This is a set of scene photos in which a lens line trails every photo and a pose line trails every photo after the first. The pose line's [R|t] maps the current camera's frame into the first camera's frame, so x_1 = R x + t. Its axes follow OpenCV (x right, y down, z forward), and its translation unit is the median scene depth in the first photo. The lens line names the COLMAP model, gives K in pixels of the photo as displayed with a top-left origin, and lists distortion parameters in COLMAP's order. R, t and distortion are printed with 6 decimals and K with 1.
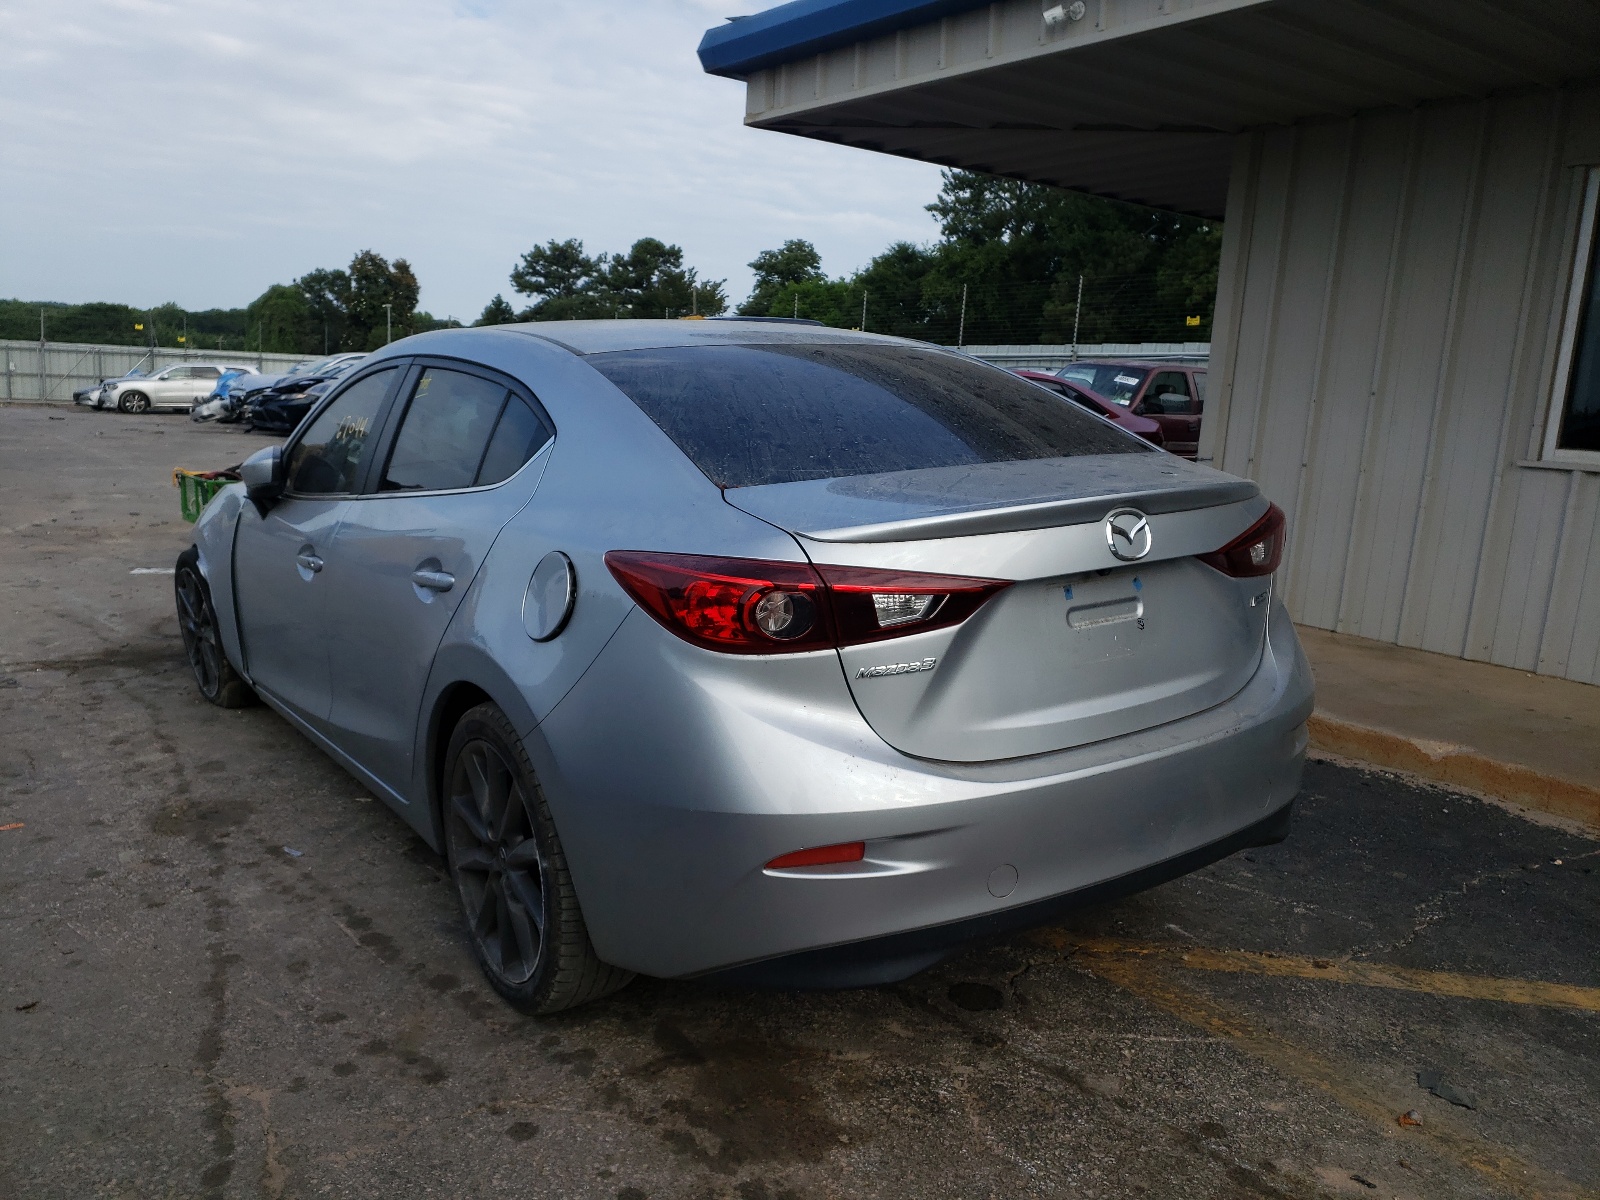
lens RADIAL K [[1227.5, 0, 797.0], [0, 1227.5, 598.0], [0, 0, 1]] dist [0.006885, 0.001909]
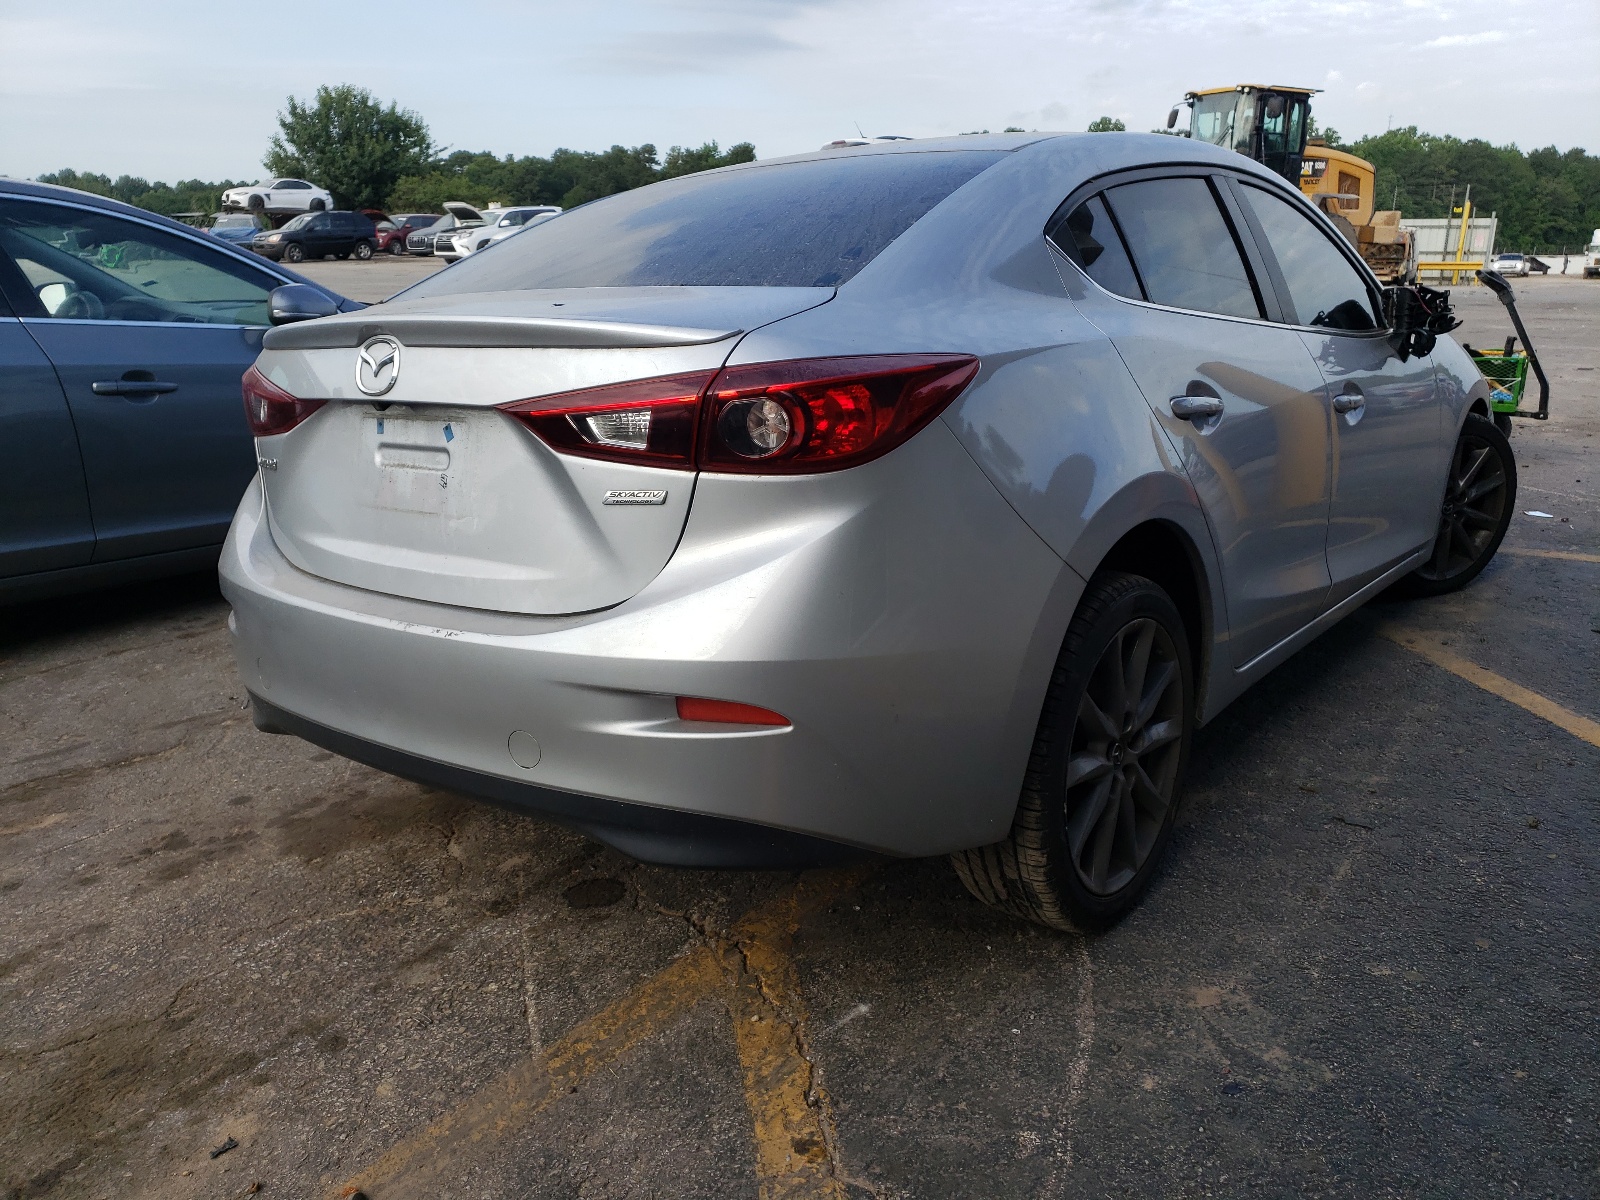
lens RADIAL K [[1227.5, 0, 796.8], [0, 1227.5, 603.8], [0, 0, 1]] dist [0.006885, 0.001909]
pose [[0.307612, 0.235143, -0.921999, 1.060057], [-0.158716, 0.968088, 0.193944, -0.091441], [0.938181, 0.086677, 0.335117, 0.882692]]
